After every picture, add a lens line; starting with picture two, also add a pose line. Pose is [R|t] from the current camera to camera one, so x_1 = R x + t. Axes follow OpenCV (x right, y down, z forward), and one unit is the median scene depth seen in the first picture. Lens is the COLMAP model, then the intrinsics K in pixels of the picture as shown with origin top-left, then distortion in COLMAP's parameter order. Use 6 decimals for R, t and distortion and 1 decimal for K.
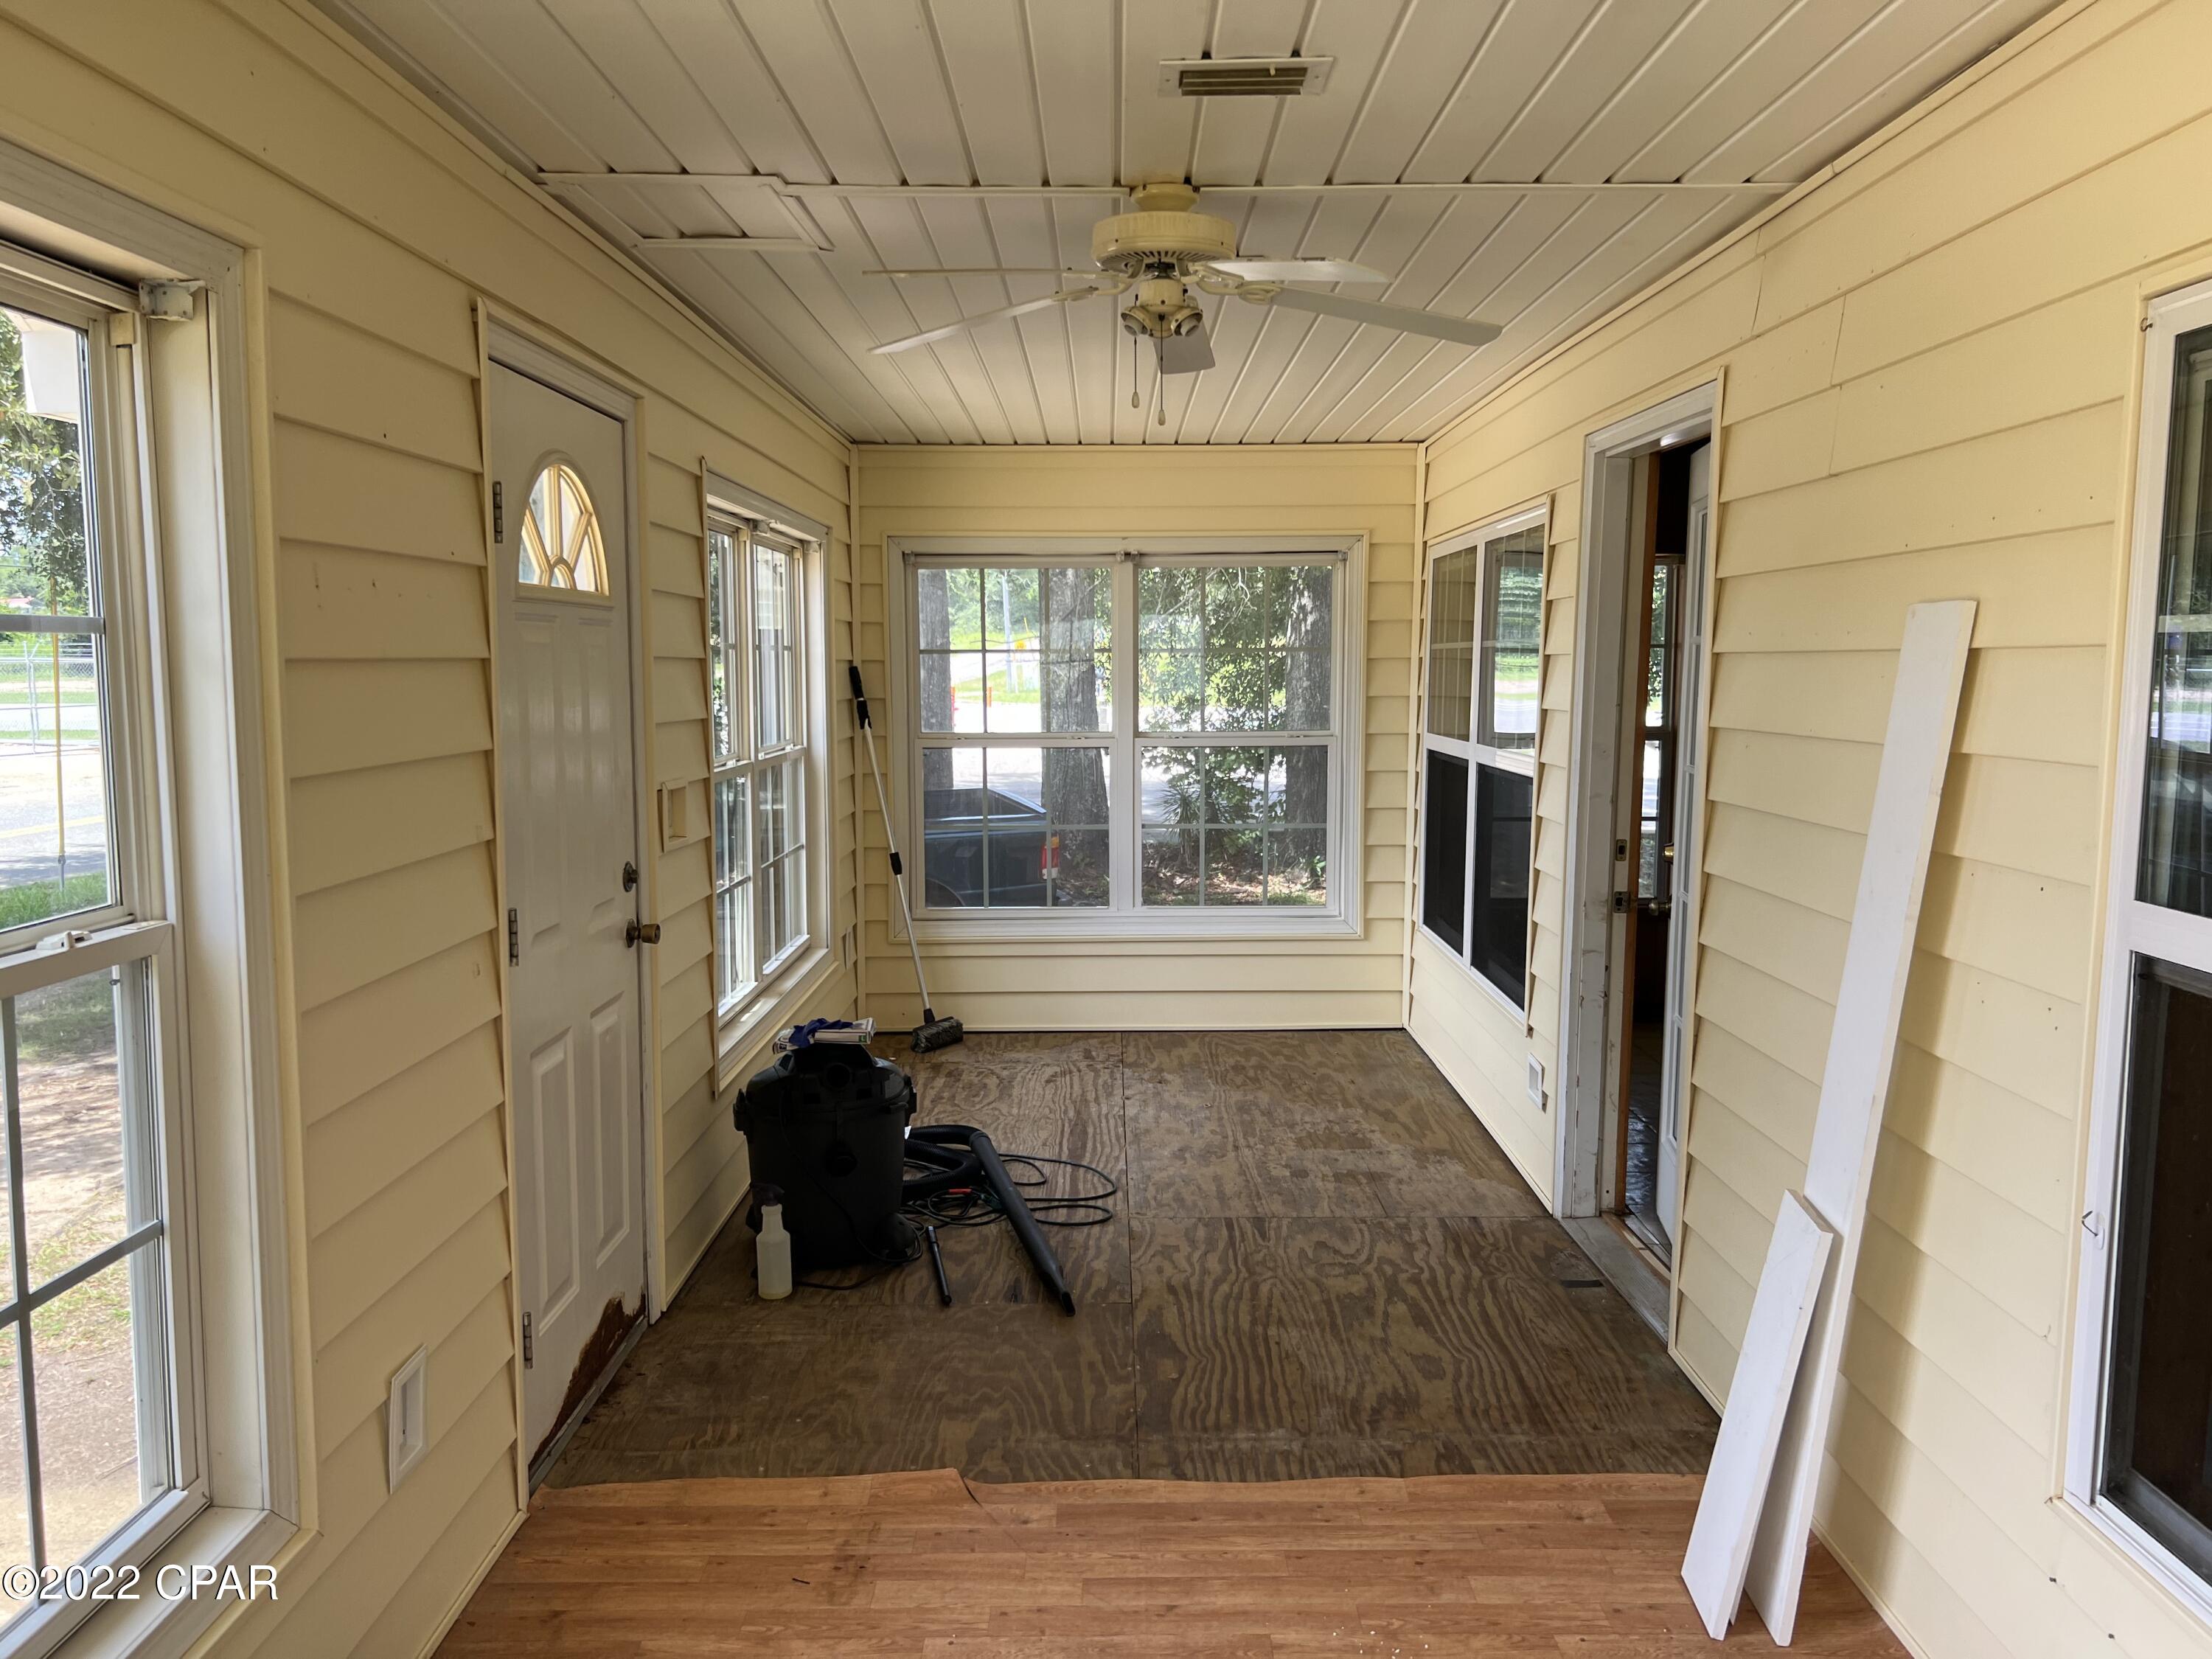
lens RADIAL K [[1638.8, 0, 1120.6], [0, 1638.8, 829.1], [0, 0, 1]] dist [0.002794, 0.000955]
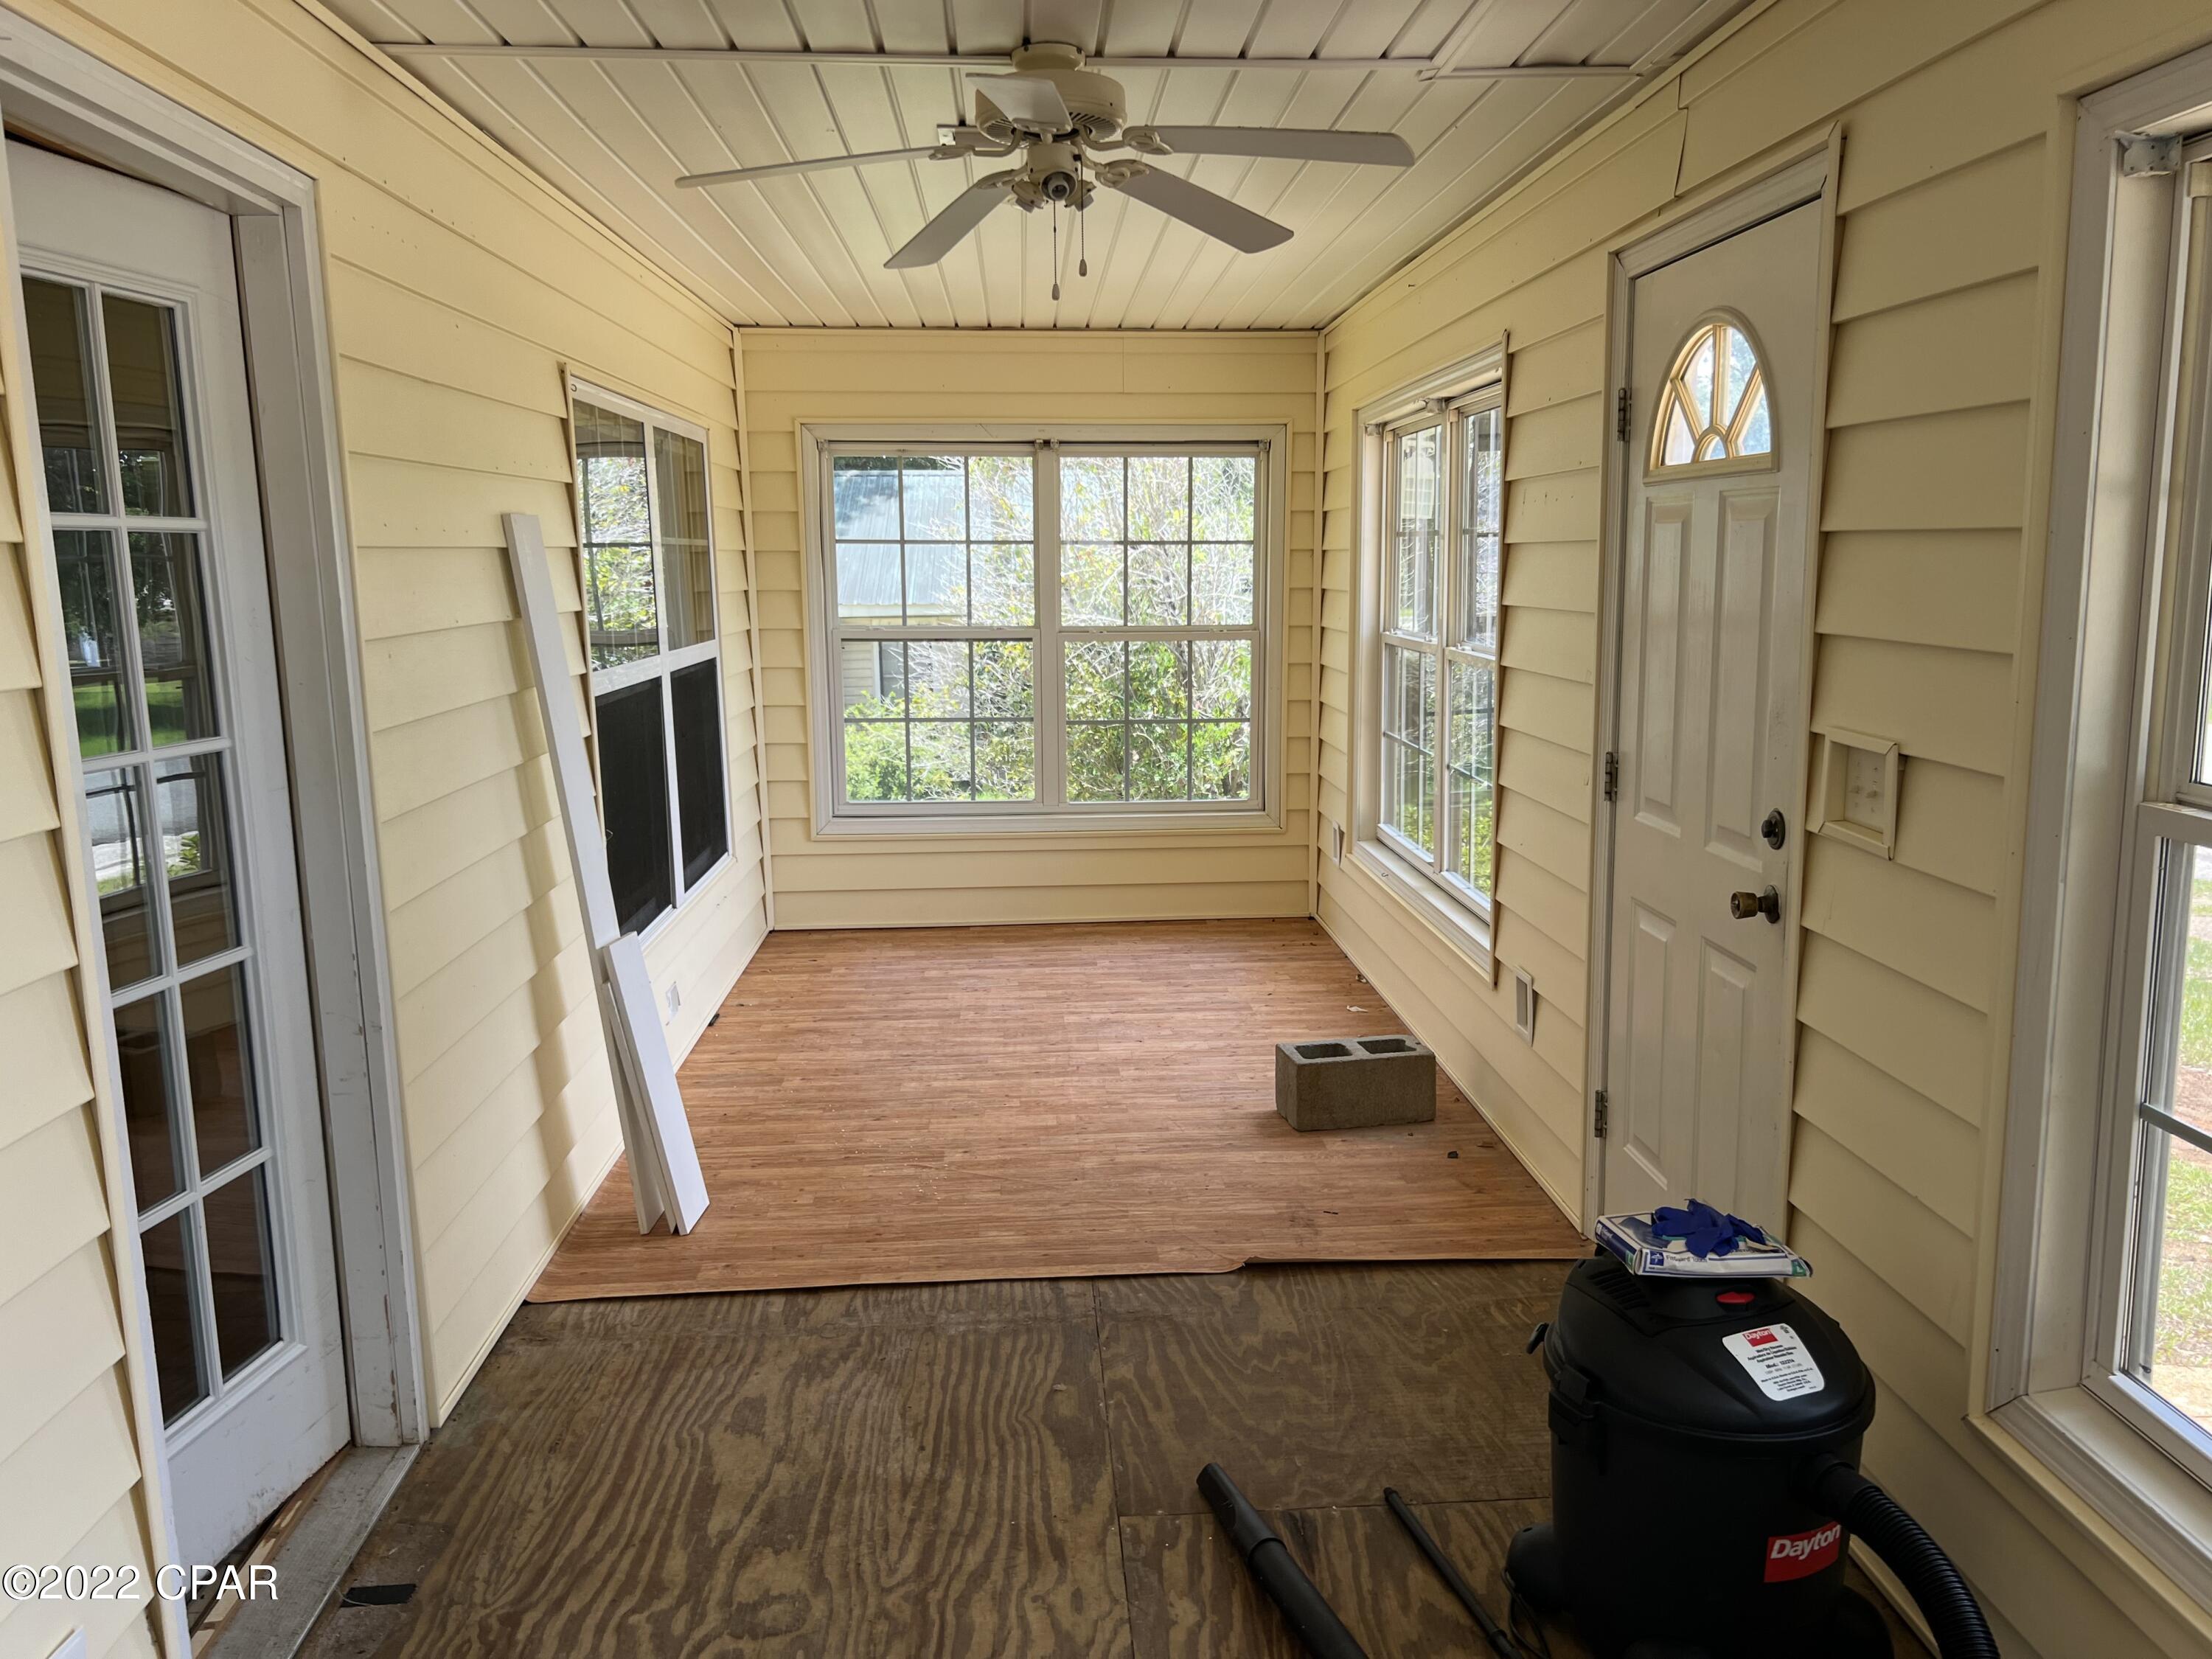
lens RADIAL K [[1638.8, 0, 1120.6], [0, 1638.8, 829.1], [0, 0, 1]] dist [0.002794, 0.000955]
pose [[-0.998295, 0.021462, -0.054274, 0.039709], [0.006342, 0.964318, 0.264670, -0.172743], [0.058018, 0.263875, -0.962810, 1.717321]]
